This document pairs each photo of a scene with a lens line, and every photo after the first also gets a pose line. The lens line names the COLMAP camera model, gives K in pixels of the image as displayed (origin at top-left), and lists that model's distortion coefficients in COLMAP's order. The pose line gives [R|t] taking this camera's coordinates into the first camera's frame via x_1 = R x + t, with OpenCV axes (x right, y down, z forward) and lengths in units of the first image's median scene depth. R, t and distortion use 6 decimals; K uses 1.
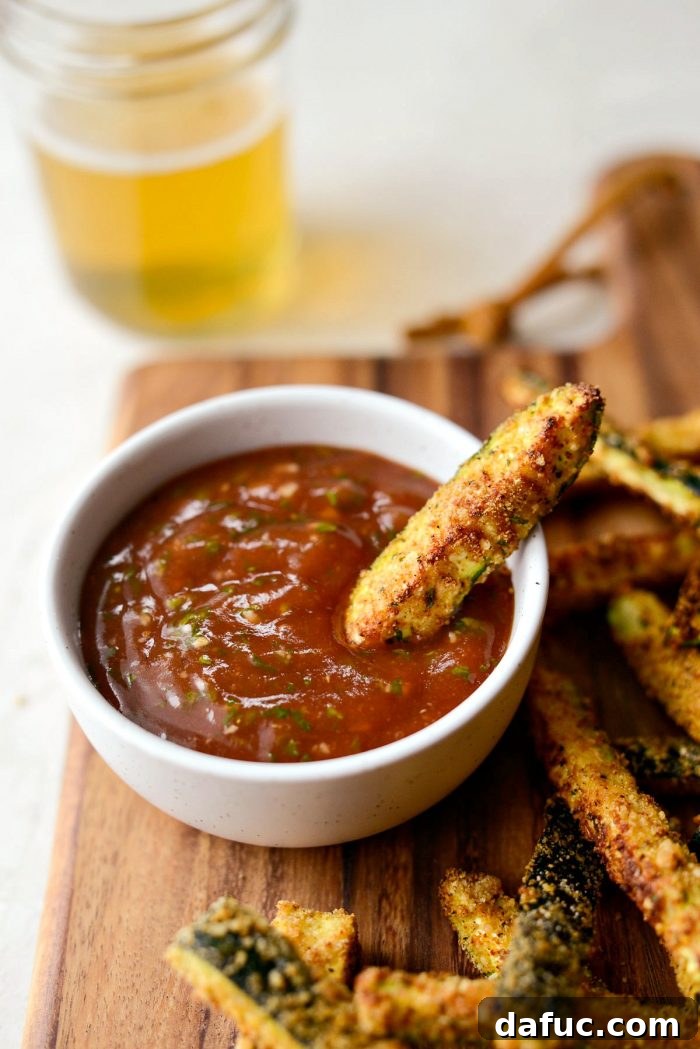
lens RADIAL K [[1755.5, 0, 326.6], [0, 1755.5, 522.6], [0, 0, 1]] dist [-0.082827, 0.000000]
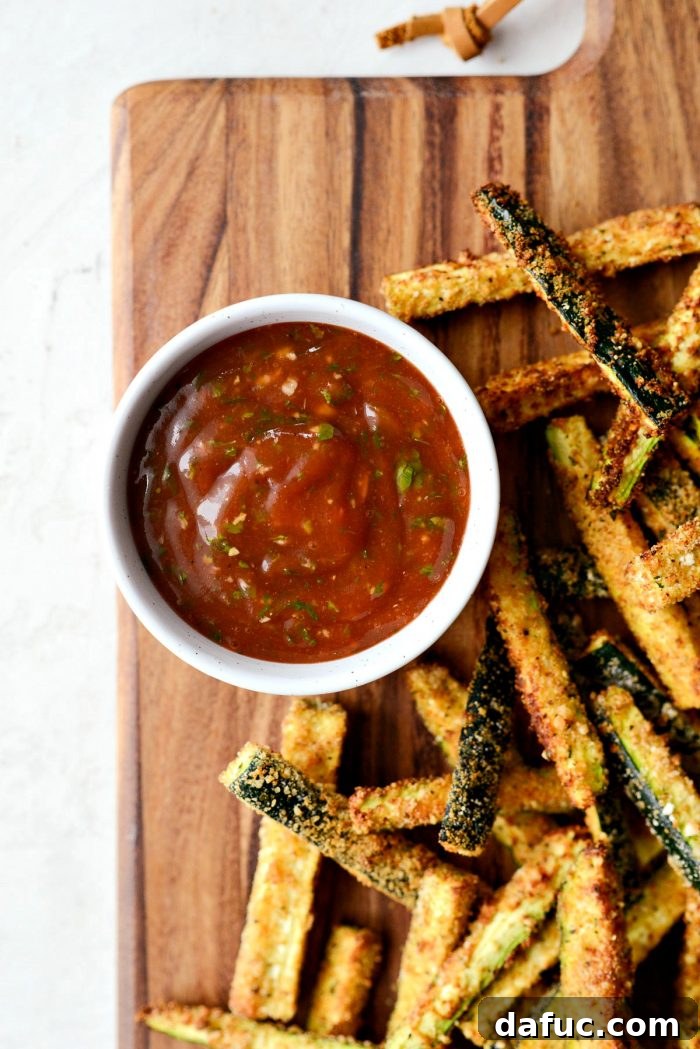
lens RADIAL K [[1755.5, 0, 342.8], [0, 1755.5, 521.9], [0, 0, 1]] dist [-0.082827, 0.000000]
pose [[0.998573, -0.025121, 0.047125, -0.049097], [-0.015397, 0.709537, 0.704500, -0.880700], [-0.051135, -0.704221, 0.708137, 0.093078]]
